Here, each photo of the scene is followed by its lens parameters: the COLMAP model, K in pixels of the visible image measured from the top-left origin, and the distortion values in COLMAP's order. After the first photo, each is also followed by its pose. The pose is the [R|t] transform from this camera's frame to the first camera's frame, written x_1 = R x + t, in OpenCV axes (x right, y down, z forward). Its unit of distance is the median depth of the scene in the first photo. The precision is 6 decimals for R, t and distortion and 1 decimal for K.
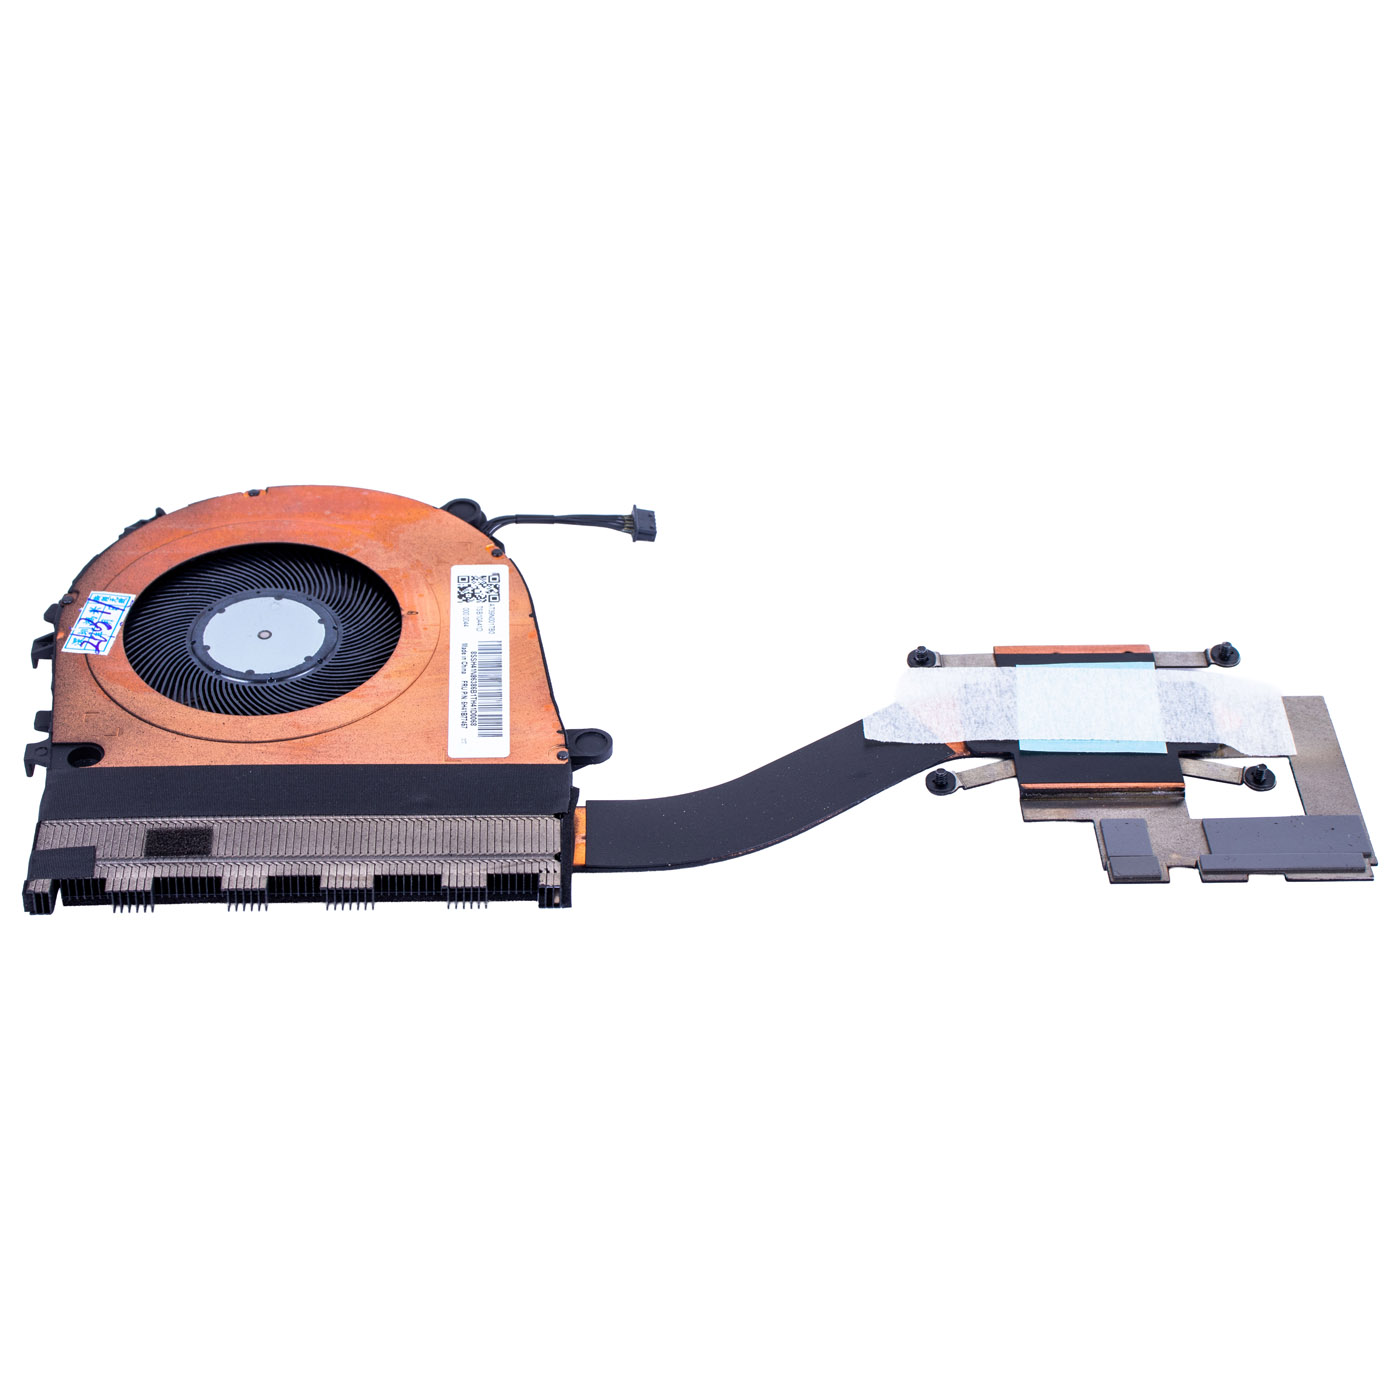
lens RADIAL K [[2838.8, 0, 700.0], [0, 2838.8, 700.0], [0, 0, 1]] dist [0.082850, 0.052934]
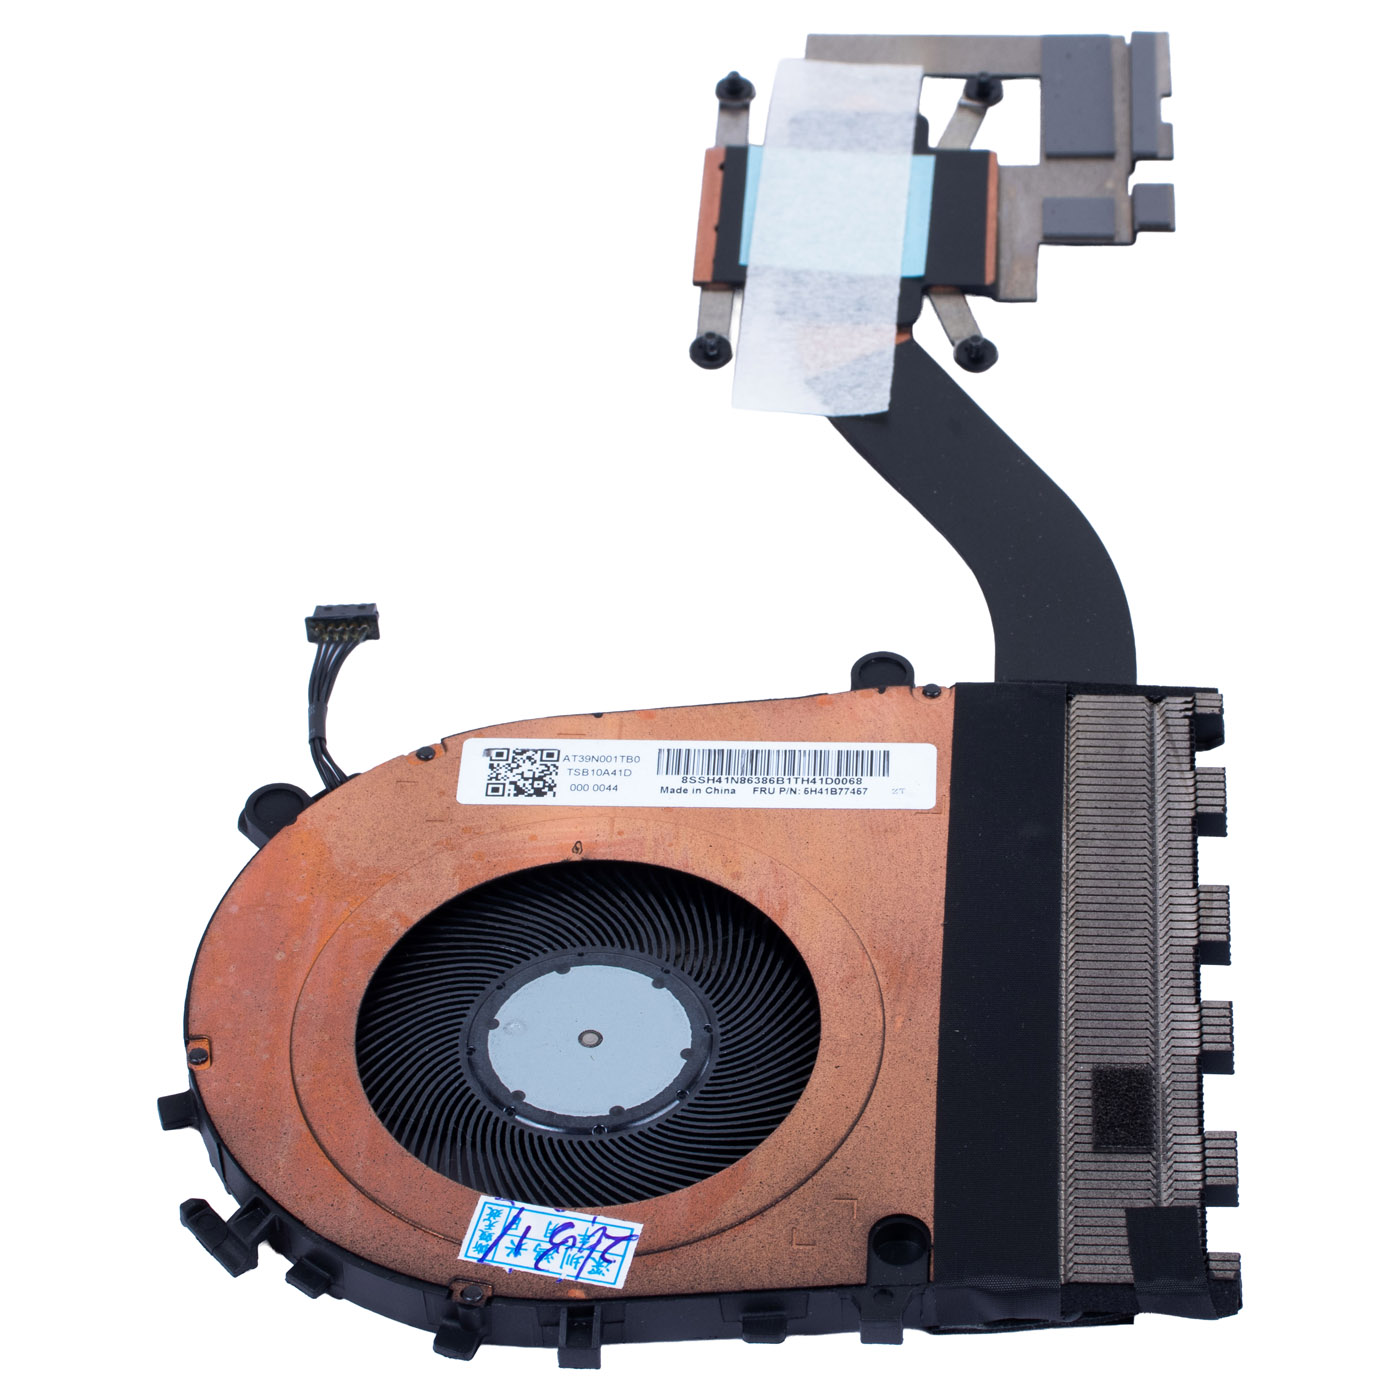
lens RADIAL K [[4377.6, 0, 700.0], [0, 4377.6, 700.0], [0, 0, 1]] dist [-0.105982, 1.294967]
pose [[0.111121, -0.713305, 0.691989, -0.740486], [0.675190, 0.565112, 0.474096, -0.486026], [-0.729226, 0.414542, 0.544412, 0.461152]]
